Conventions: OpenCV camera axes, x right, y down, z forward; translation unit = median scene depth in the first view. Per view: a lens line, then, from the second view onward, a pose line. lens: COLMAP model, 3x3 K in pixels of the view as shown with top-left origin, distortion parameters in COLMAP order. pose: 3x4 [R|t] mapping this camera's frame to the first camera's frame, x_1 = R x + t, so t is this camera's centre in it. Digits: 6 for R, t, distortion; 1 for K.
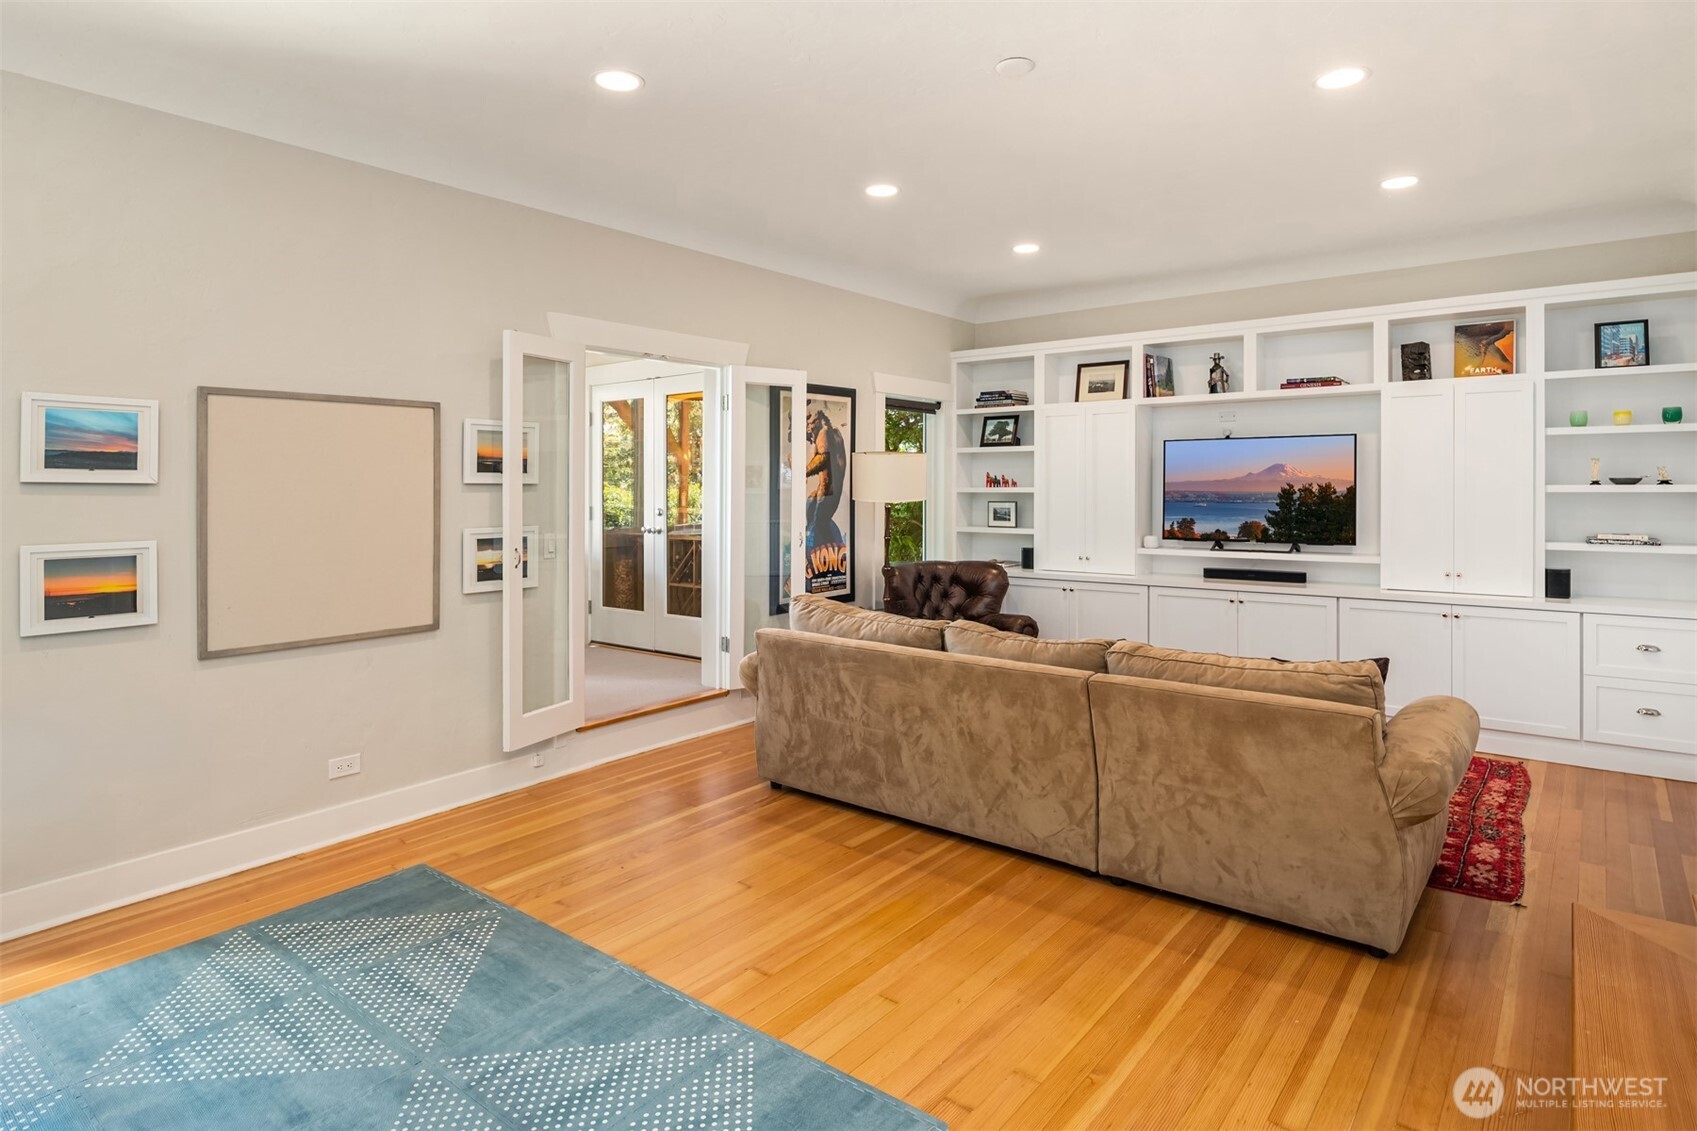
lens RADIAL K [[912.3, 0, 852.1], [0, 912.3, 489.3], [0, 0, 1]] dist [-0.003186, -0.000751]
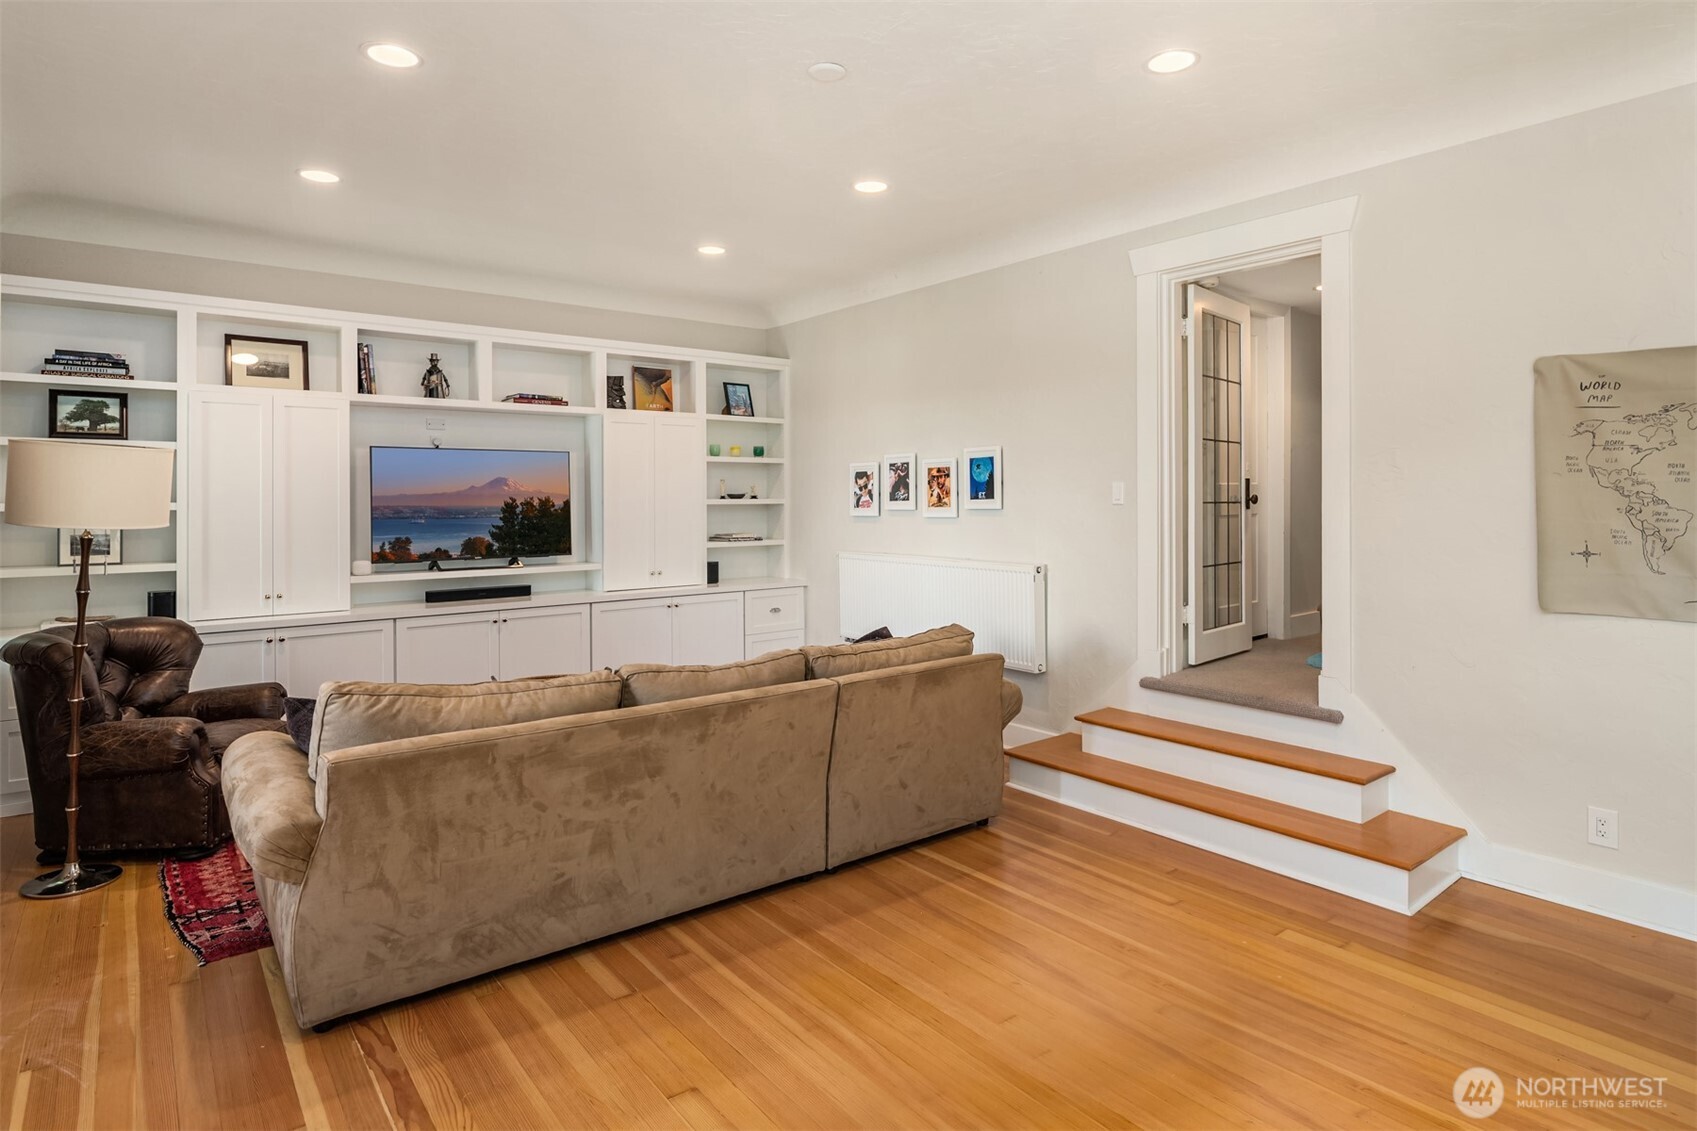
lens RADIAL K [[929.9, 0, 852.1], [0, 929.9, 497.0], [0, 0, 1]] dist [-0.017375, 0.000036]
pose [[0.225876, 0.002891, 0.974152, -0.430157], [0.005385, 0.999977, -0.004216, -0.000661], [-0.974141, 0.006198, 0.225855, 0.413083]]
